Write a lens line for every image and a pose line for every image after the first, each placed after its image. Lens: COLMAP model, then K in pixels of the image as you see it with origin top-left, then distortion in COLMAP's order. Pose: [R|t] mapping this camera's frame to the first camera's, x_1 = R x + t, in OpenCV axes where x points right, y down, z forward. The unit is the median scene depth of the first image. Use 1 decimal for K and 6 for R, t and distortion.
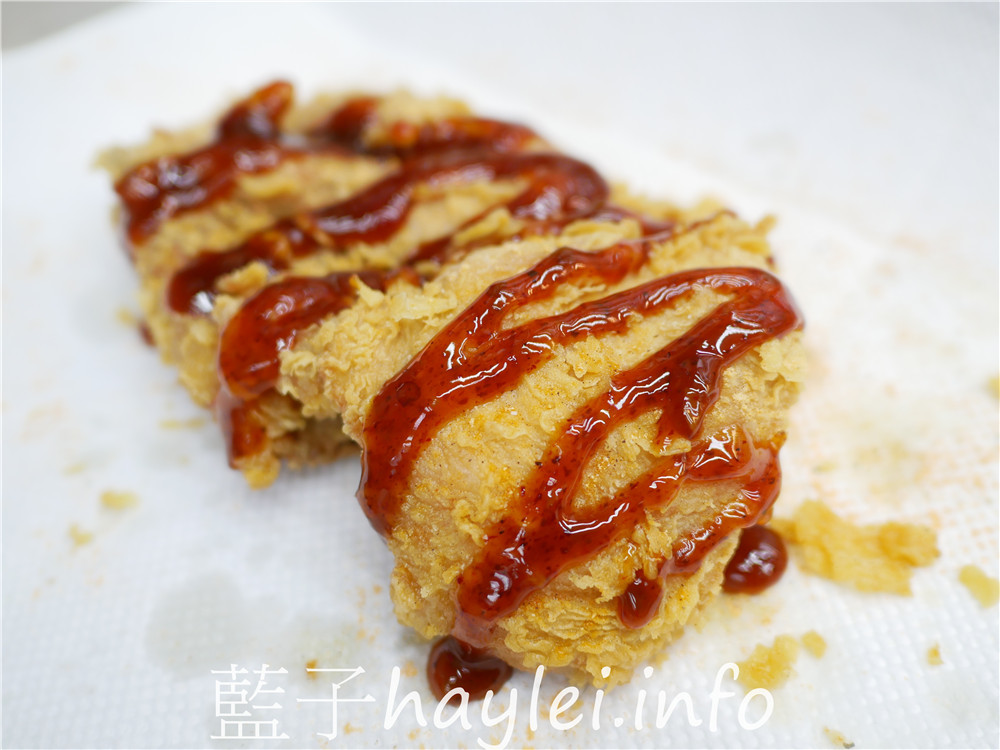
lens RADIAL K [[843.0, 0, 500.0], [0, 843.0, 375.0], [0, 0, 1]] dist [-0.061470, 0.047017]
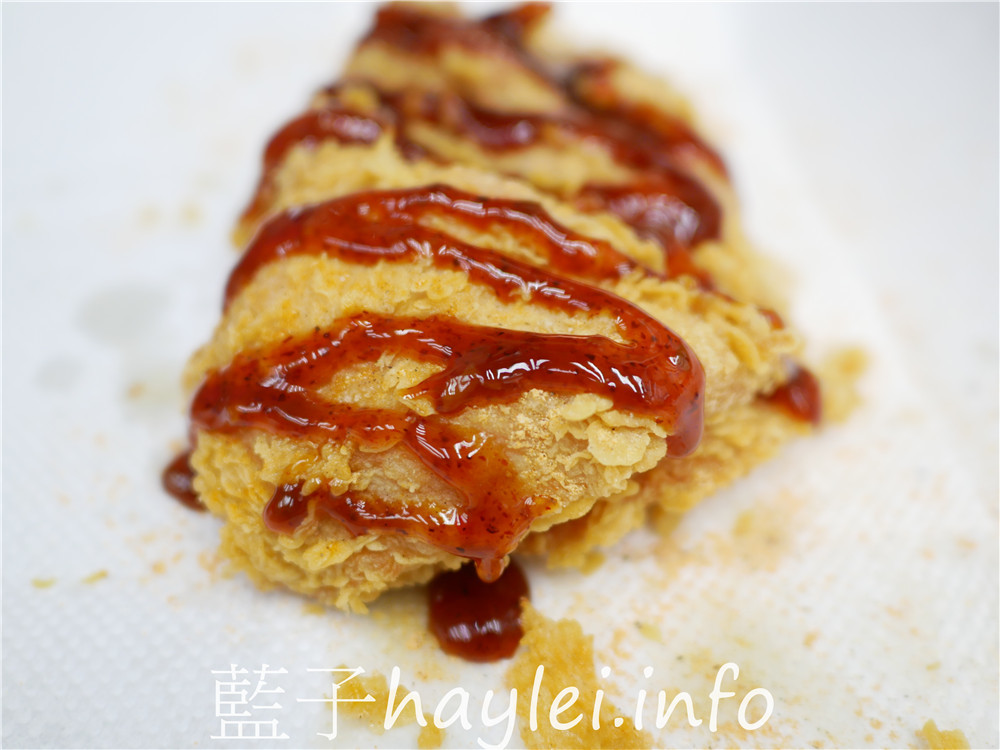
lens RADIAL K [[843.0, 0, 500.0], [0, 843.0, 375.0], [0, 0, 1]] dist [-0.061470, 0.047017]
pose [[0.666315, 0.601537, -0.440655, 0.621628], [-0.631329, 0.769563, 0.095896, -0.075532], [0.396797, 0.214301, 0.892540, 0.231978]]
